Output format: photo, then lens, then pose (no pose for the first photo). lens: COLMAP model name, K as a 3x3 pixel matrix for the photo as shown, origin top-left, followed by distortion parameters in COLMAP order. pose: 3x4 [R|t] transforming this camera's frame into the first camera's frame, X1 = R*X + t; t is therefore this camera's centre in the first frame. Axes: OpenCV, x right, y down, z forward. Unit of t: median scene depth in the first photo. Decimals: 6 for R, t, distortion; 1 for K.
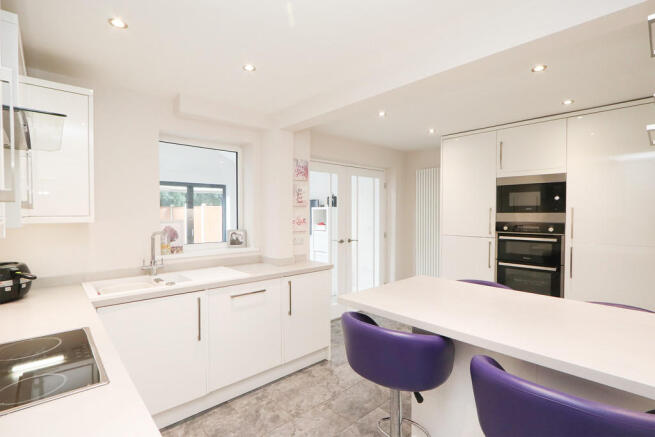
lens RADIAL K [[305.4, 0, 325.7], [0, 305.4, 218.8], [0, 0, 1]] dist [-0.015520, 0.000261]
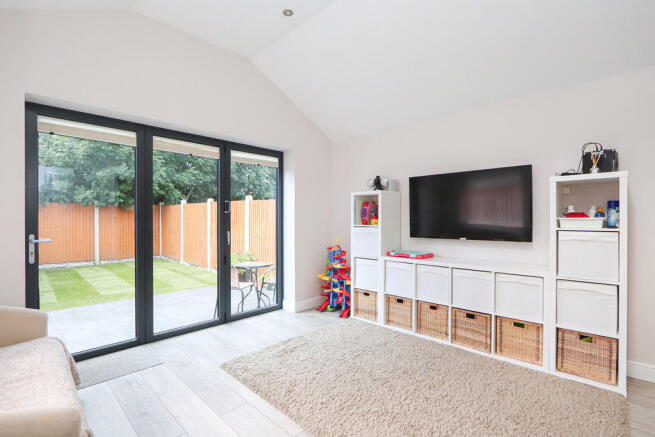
lens RADIAL K [[305.4, 0, 325.7], [0, 305.4, 218.8], [0, 0, 1]] dist [-0.015520, 0.000261]
pose [[0.998313, -0.002359, 0.058014, -0.693421], [0.003622, 0.999759, -0.021664, 0.054768], [-0.057949, 0.021838, 0.998081, 1.092819]]
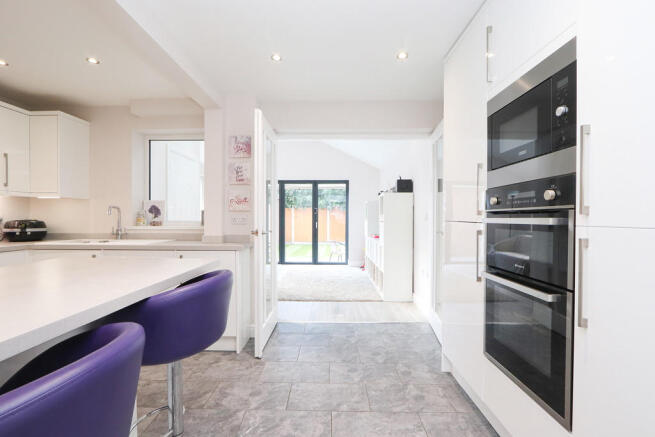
lens RADIAL K [[305.4, 0, 325.7], [0, 305.4, 218.8], [0, 0, 1]] dist [-0.015520, 0.000261]
pose [[0.727575, 0.004230, -0.686015, 0.778192], [-0.015020, 0.999840, -0.009764, 0.072248], [0.685863, 0.017408, 0.727522, 0.501153]]
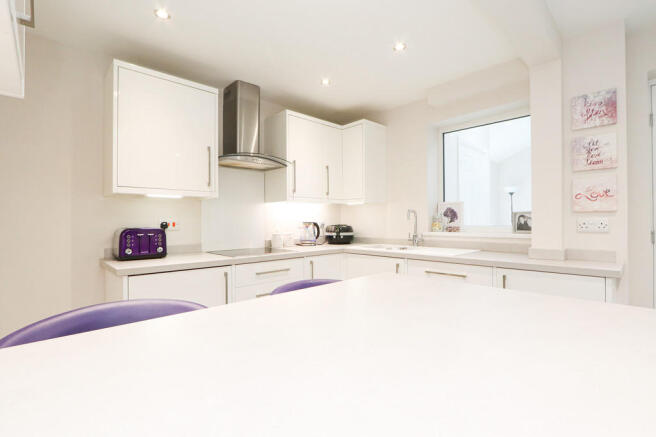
lens RADIAL K [[305.8, 0, 326.2], [0, 305.8, 218.8], [0, 0, 1]] dist [-0.015520, 0.000261]
pose [[0.027825, -0.007152, -0.999587, 0.501477], [-0.014772, 0.999862, -0.007565, 0.068734], [0.999504, 0.014976, 0.027716, 0.466532]]
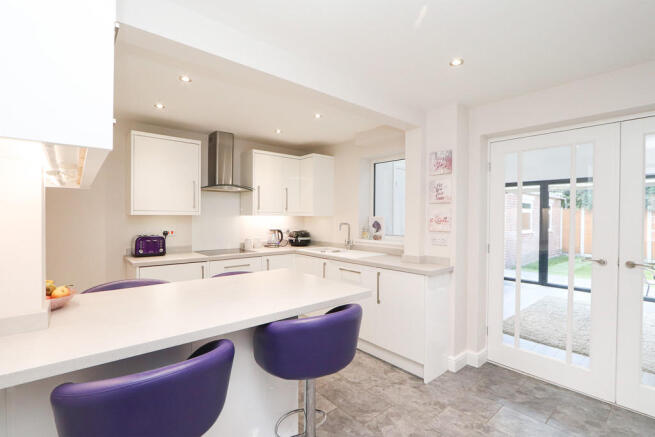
lens RADIAL K [[305.4, 0, 325.7], [0, 305.4, 218.8], [0, 0, 1]] dist [-0.015520, 0.000261]
pose [[-0.032542, 0.010959, -0.999410, 0.831292], [-0.026488, 0.999579, 0.011824, 0.002845], [0.999119, 0.026857, -0.032238, 0.709148]]
